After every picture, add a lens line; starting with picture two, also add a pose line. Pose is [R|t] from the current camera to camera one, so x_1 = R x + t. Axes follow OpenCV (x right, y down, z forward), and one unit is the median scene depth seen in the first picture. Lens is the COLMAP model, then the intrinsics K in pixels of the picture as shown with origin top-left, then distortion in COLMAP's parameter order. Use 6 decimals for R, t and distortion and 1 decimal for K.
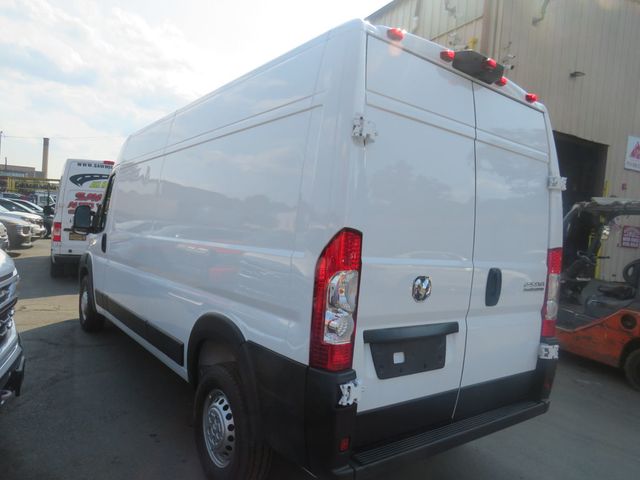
lens RADIAL K [[462.0, 0, 321.4], [0, 462.0, 237.8], [0, 0, 1]] dist [-0.029056, 0.006948]
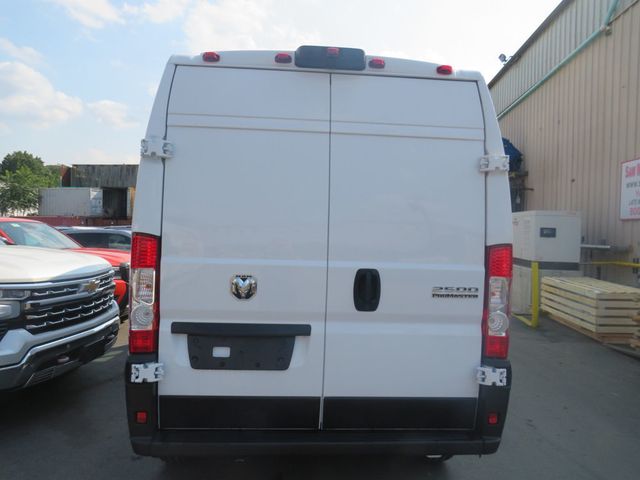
lens RADIAL K [[462.0, 0, 321.4], [0, 462.0, 237.8], [0, 0, 1]] dist [-0.029056, 0.006948]
pose [[0.825836, -0.059508, -0.560762, 0.863382], [0.030484, 0.997673, -0.060979, 0.061443], [0.563086, 0.033264, 0.825728, 0.215387]]
